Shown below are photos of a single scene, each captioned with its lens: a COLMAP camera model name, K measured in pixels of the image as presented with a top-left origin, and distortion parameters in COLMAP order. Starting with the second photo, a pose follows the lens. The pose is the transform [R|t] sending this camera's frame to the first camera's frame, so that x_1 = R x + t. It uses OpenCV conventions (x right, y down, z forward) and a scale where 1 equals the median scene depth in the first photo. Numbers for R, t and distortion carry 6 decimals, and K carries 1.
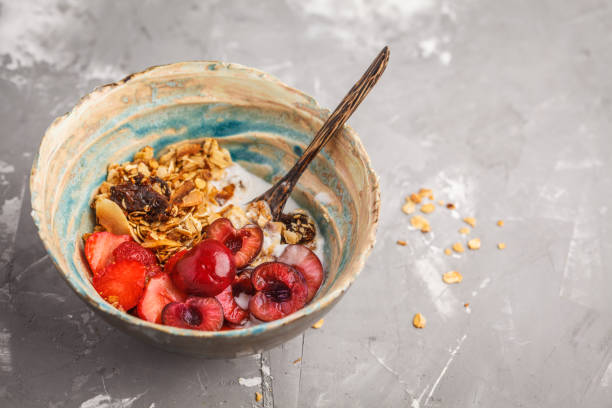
lens RADIAL K [[2247.8, 0, 306.0], [0, 2247.8, 204.0], [0, 0, 1]] dist [-0.171054, -1.618466]
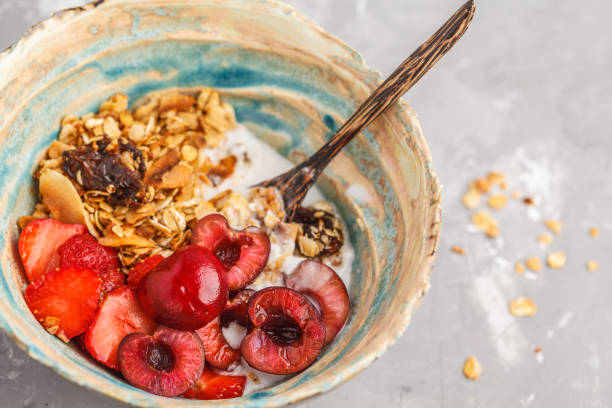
lens RADIAL K [[2247.8, 0, 306.0], [0, 2247.8, 204.0], [0, 0, 1]] dist [-0.171054, -1.618466]
pose [[0.995194, 0.095891, 0.019821, -0.022854], [-0.097805, 0.983190, 0.154182, -0.108226], [-0.004703, -0.155379, 0.987844, 0.294347]]
